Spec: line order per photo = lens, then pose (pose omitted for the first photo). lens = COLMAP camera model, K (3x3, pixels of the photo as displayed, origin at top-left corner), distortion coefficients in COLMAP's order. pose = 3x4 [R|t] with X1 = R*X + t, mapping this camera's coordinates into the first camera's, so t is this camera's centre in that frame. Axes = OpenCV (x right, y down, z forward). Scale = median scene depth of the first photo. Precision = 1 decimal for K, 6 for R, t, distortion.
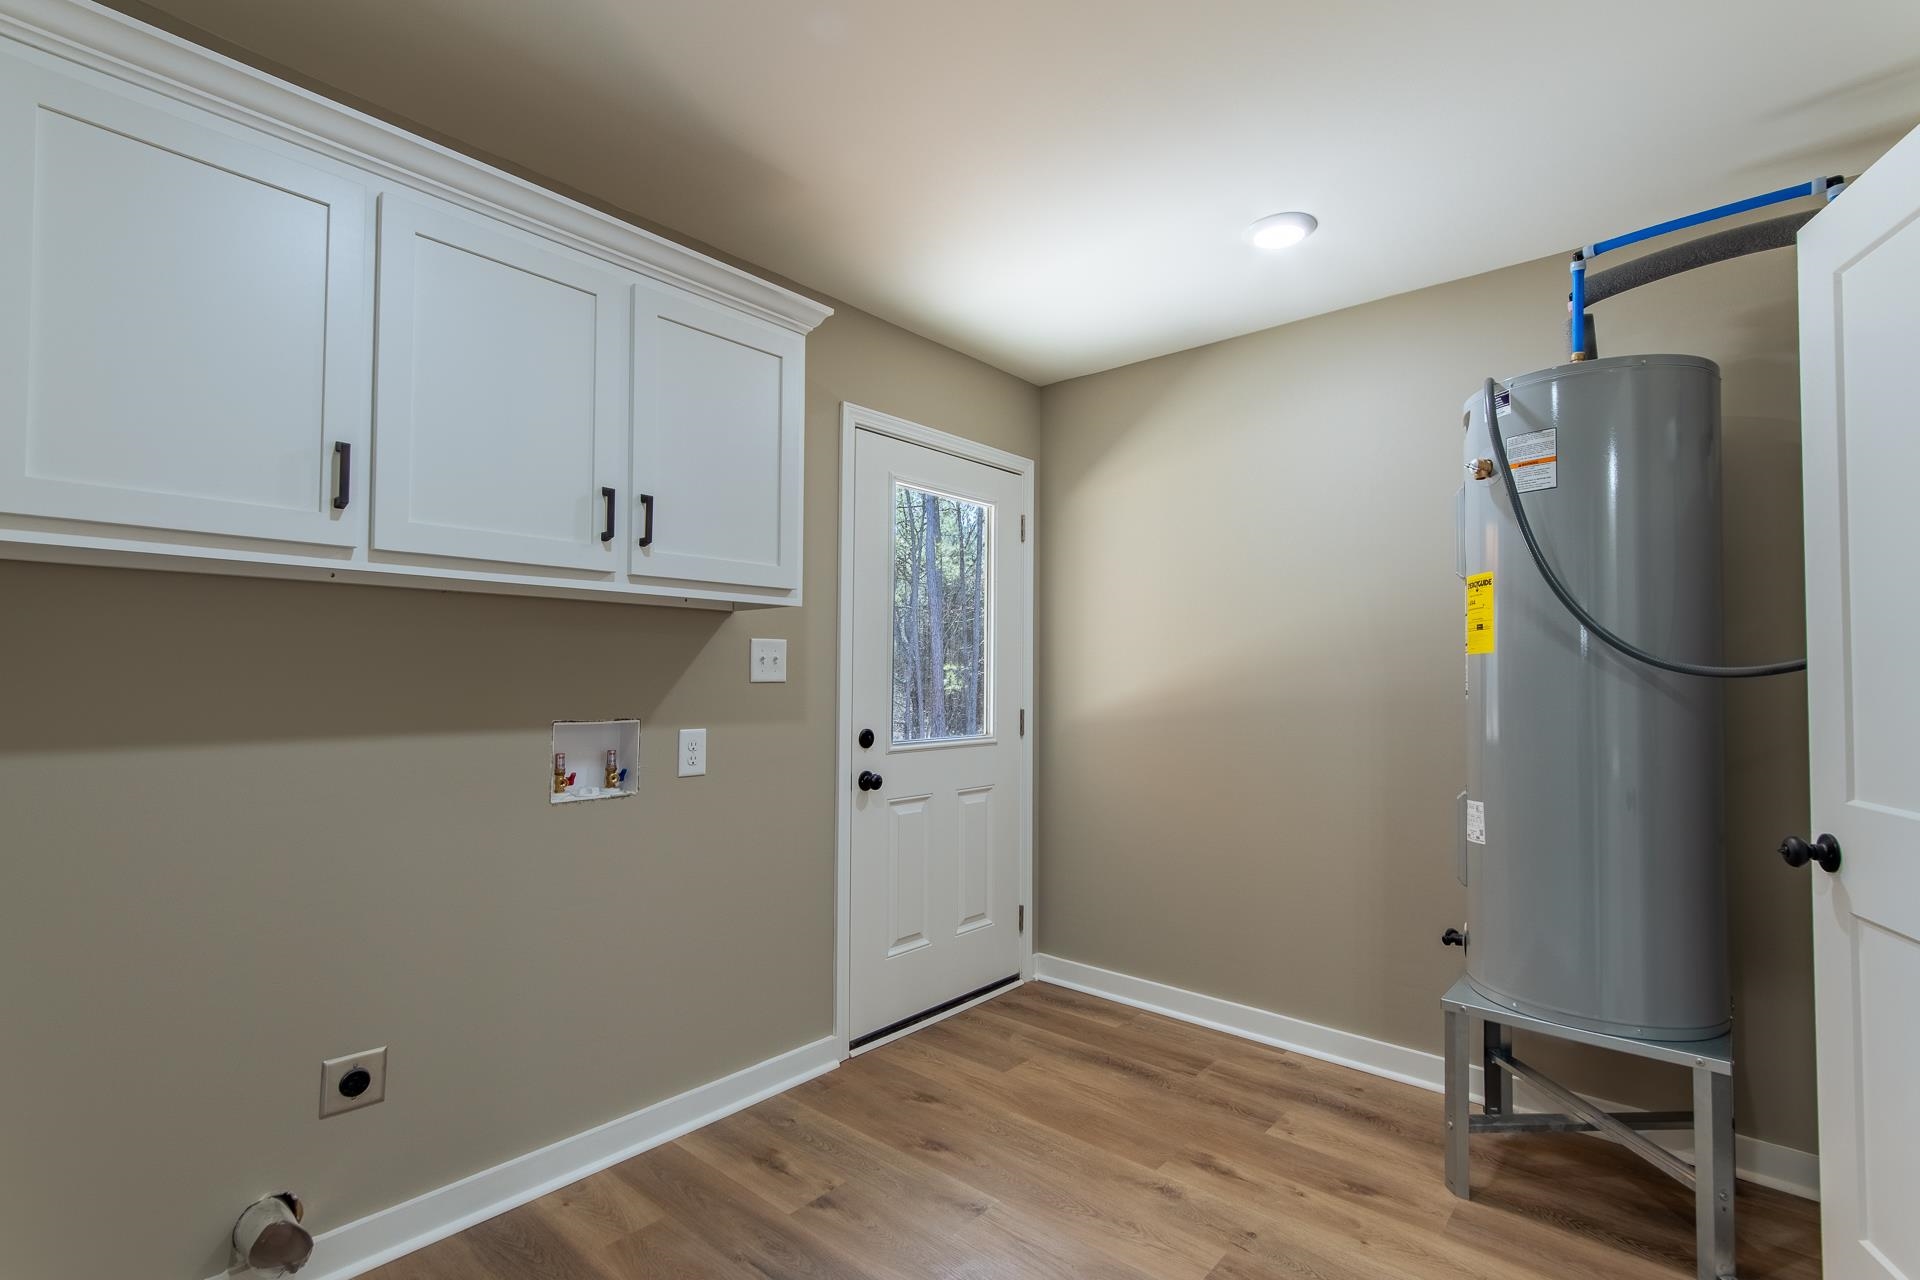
lens RADIAL K [[898.4, 0, 961.0], [0, 898.4, 652.2], [0, 0, 1]] dist [-0.004477, 0.002160]
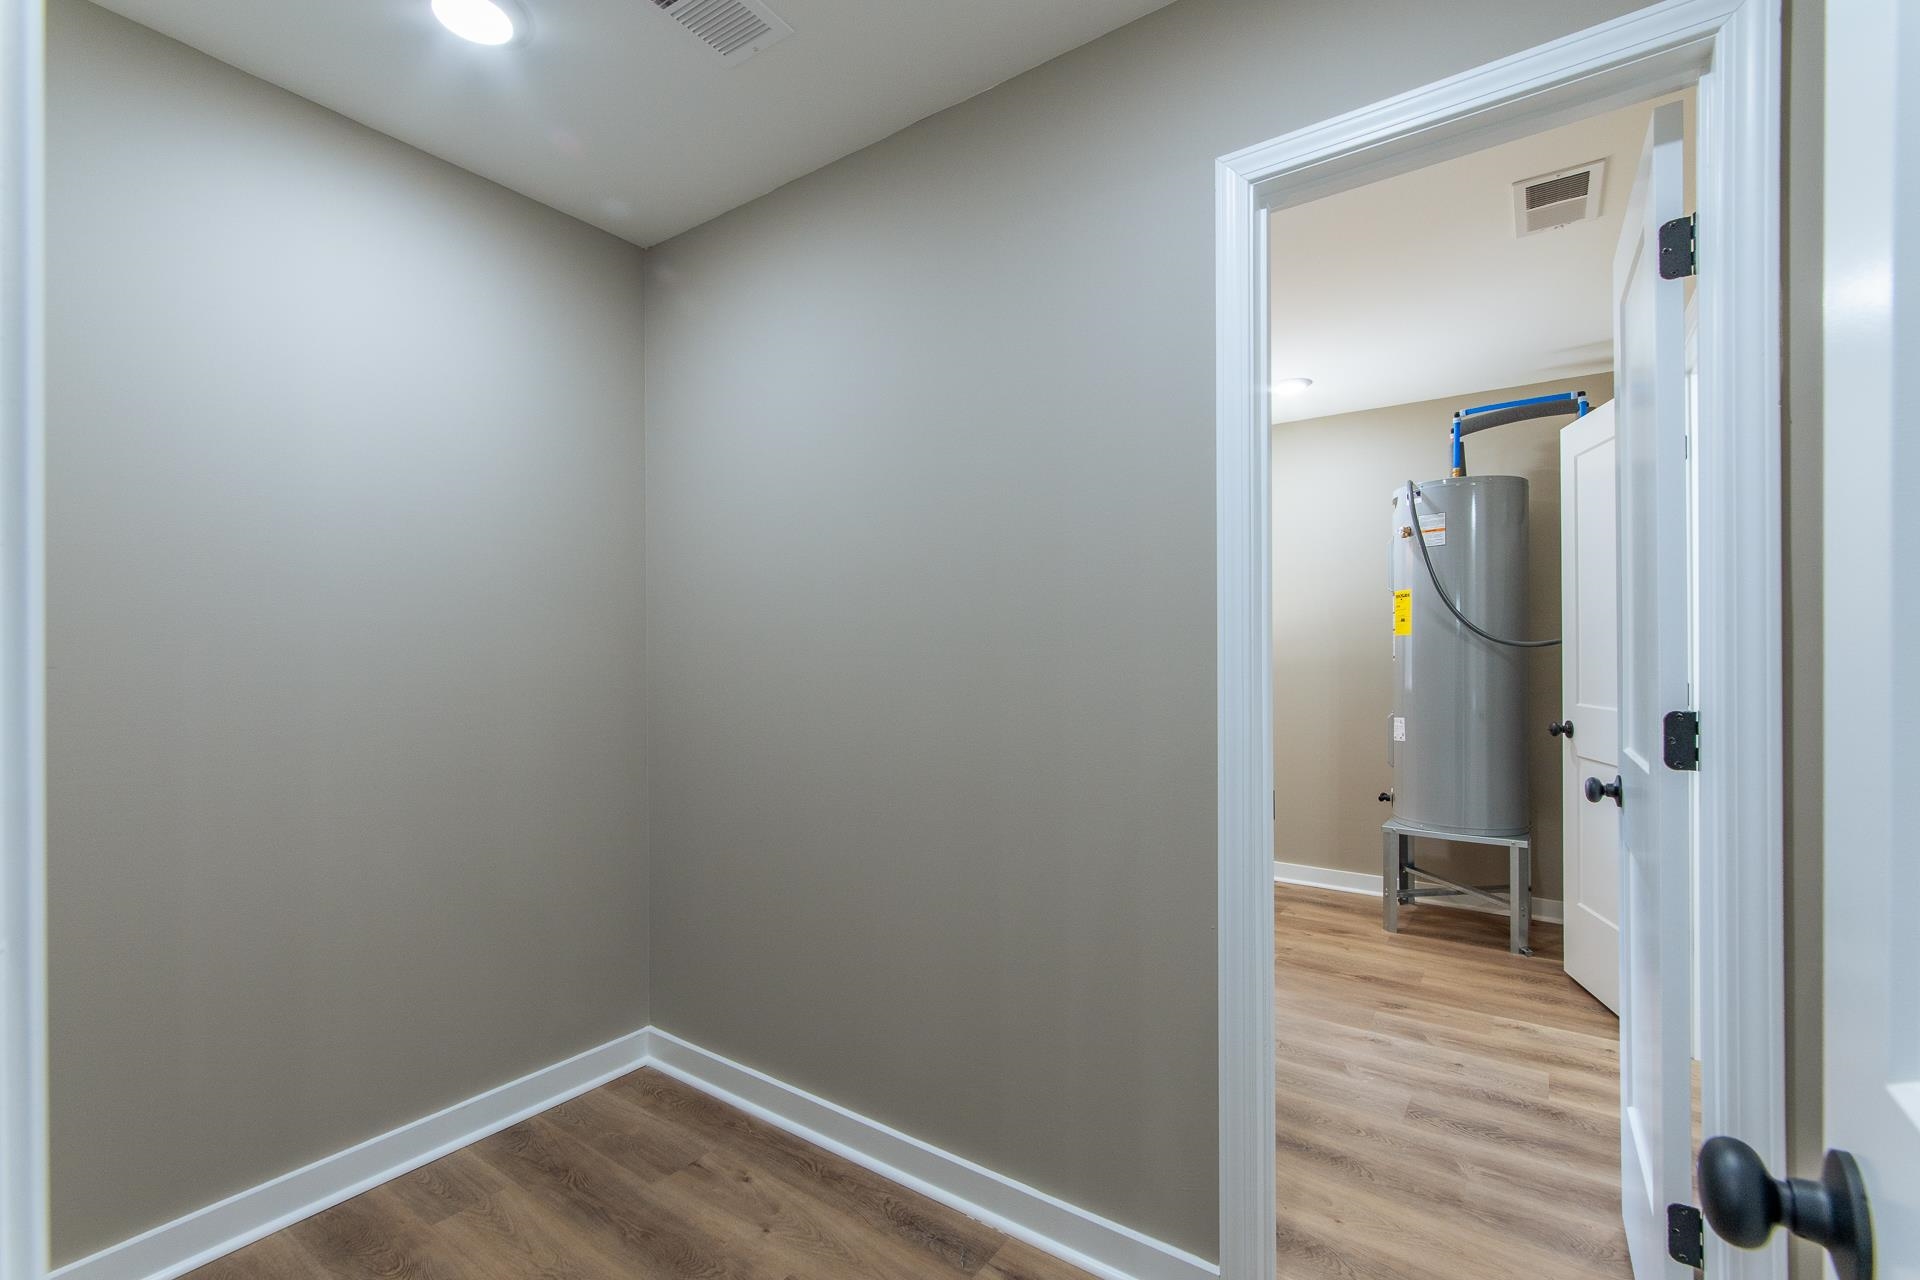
lens RADIAL K [[850.4, 0, 973.2], [0, 850.4, 653.7], [0, 0, 1]] dist [-0.002554, 0.002743]
pose [[0.993571, -0.009021, 0.112854, -0.555267], [0.005769, 0.999560, 0.029105, -0.018308], [-0.113067, -0.028267, 0.993185, -0.701402]]
